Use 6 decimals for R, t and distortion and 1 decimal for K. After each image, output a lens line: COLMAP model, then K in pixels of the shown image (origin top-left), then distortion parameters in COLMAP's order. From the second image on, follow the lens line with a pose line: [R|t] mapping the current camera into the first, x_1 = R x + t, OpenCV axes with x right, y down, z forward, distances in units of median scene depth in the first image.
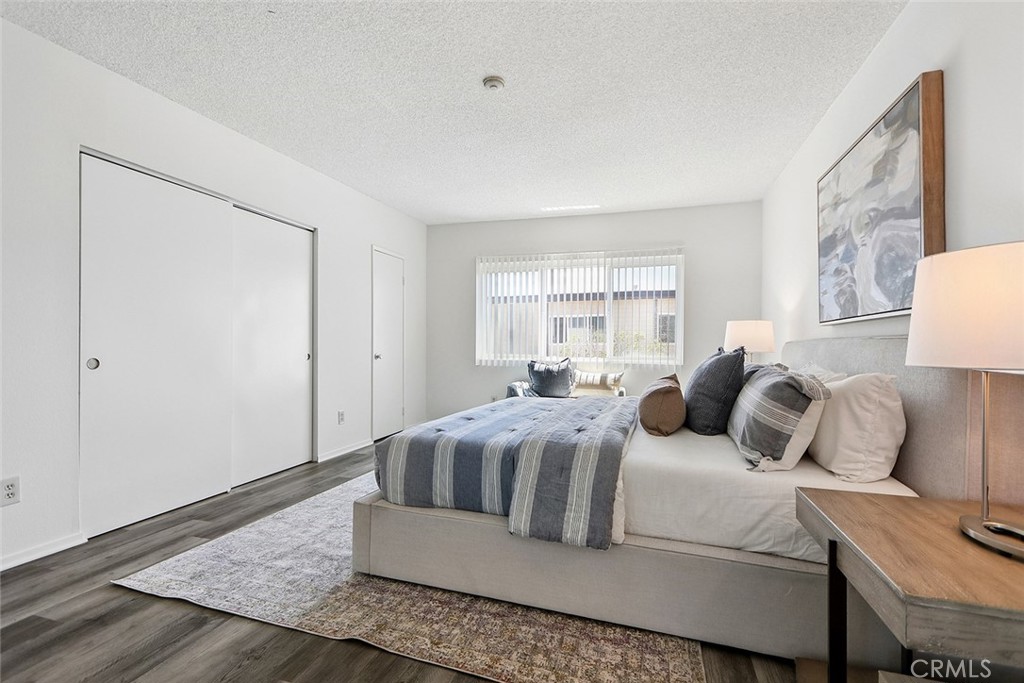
lens RADIAL K [[470.7, 0, 508.4], [0, 470.7, 340.5], [0, 0, 1]] dist [-0.001637, -0.001463]
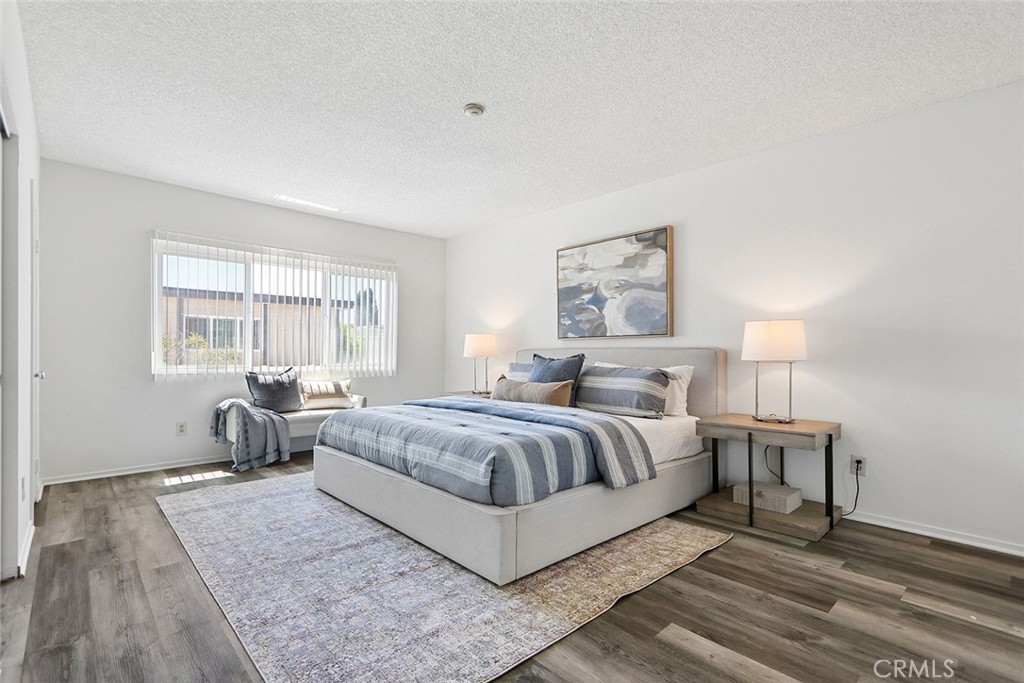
lens RADIAL K [[470.7, 0, 507.3], [0, 470.7, 350.9], [0, 0, 1]] dist [-0.001637, -0.001463]
pose [[0.490678, -0.003842, 0.871333, -0.488105], [-0.005341, 0.999958, 0.007417, -0.003436], [-0.871325, -0.008293, 0.490637, 0.212231]]
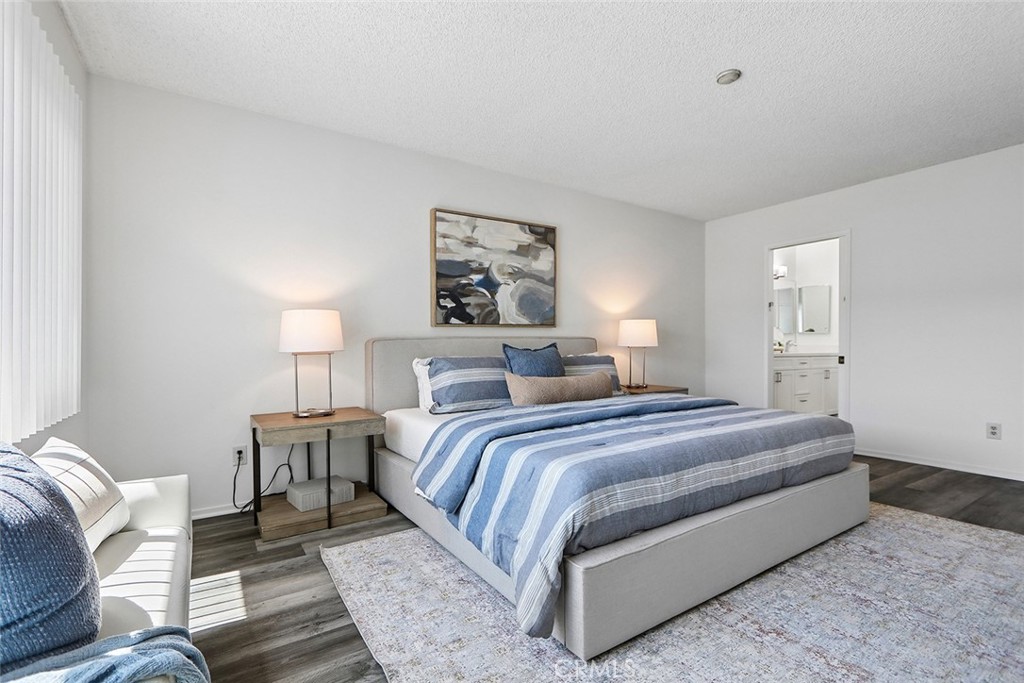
lens RADIAL K [[470.7, 0, 512.8], [0, 470.7, 337.1], [0, 0, 1]] dist [-0.001637, -0.001463]
pose [[-0.773218, 0.013732, 0.633992, -0.162651], [0.000031, 0.999766, -0.021617, 0.013376], [-0.634141, -0.016695, -0.773037, 1.075032]]
